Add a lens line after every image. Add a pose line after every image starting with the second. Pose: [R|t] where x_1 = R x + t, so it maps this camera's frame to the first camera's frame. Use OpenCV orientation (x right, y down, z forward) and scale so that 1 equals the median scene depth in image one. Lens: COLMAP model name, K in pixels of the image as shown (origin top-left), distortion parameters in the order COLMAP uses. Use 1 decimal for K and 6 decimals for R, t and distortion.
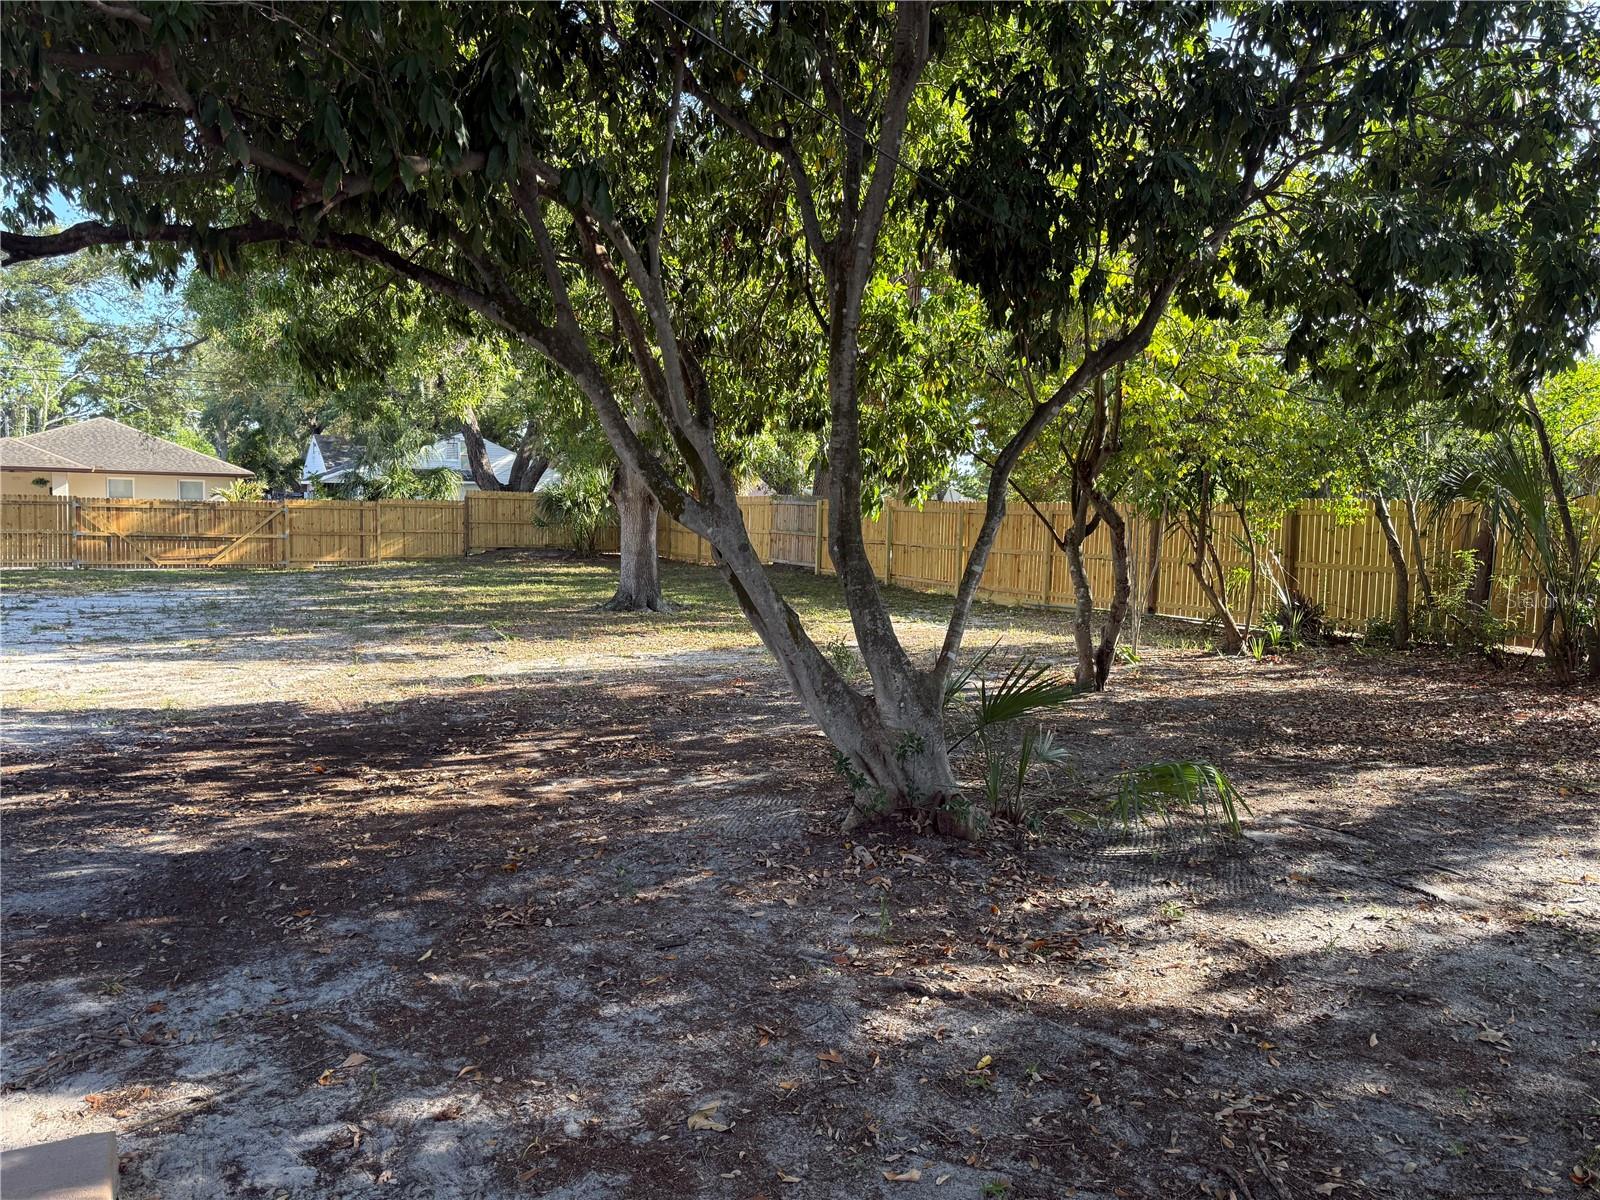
lens RADIAL K [[1072.2, 0, 802.5], [0, 1072.2, 622.2], [0, 0, 1]] dist [0.050862, -0.083808]
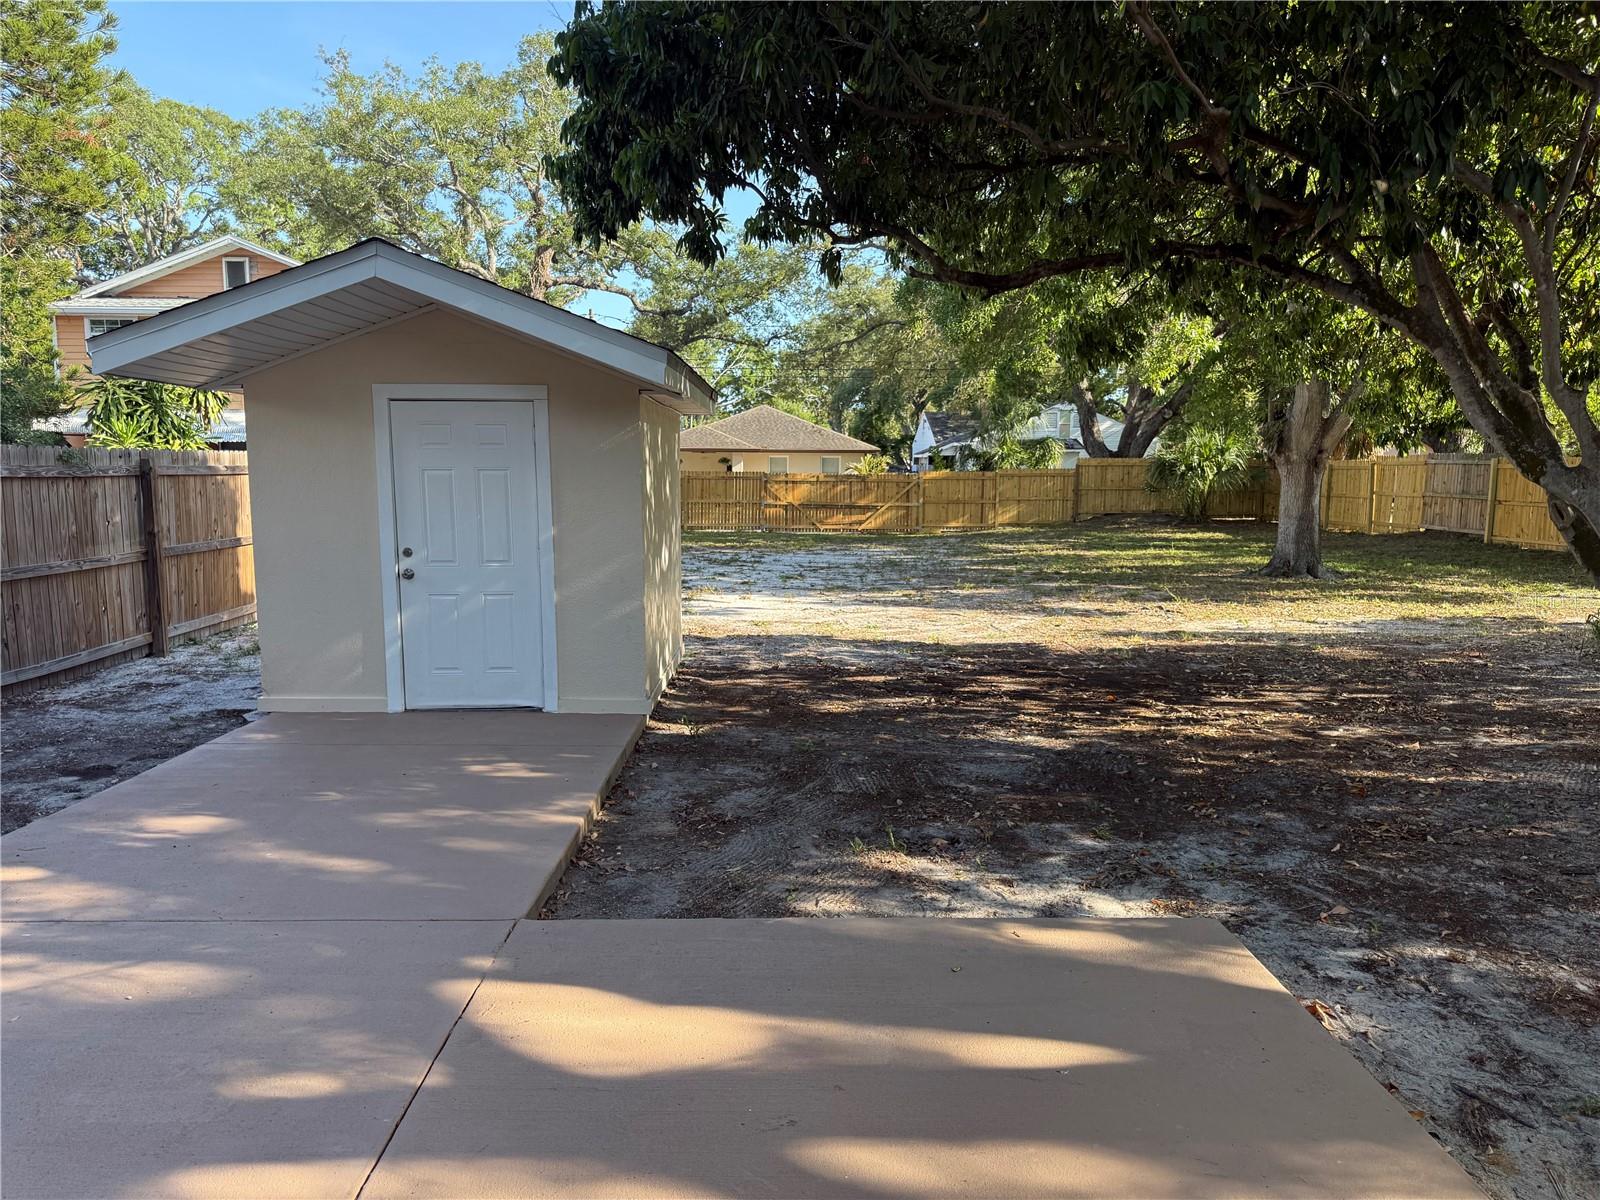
lens RADIAL K [[1072.2, 0, 802.5], [0, 1072.2, 622.2], [0, 0, 1]] dist [0.050862, -0.083808]
pose [[0.872637, 0.048064, -0.485999, -0.073788], [-0.033155, 0.998680, 0.039235, 0.007427], [0.487243, -0.018125, 0.873078, -0.084112]]
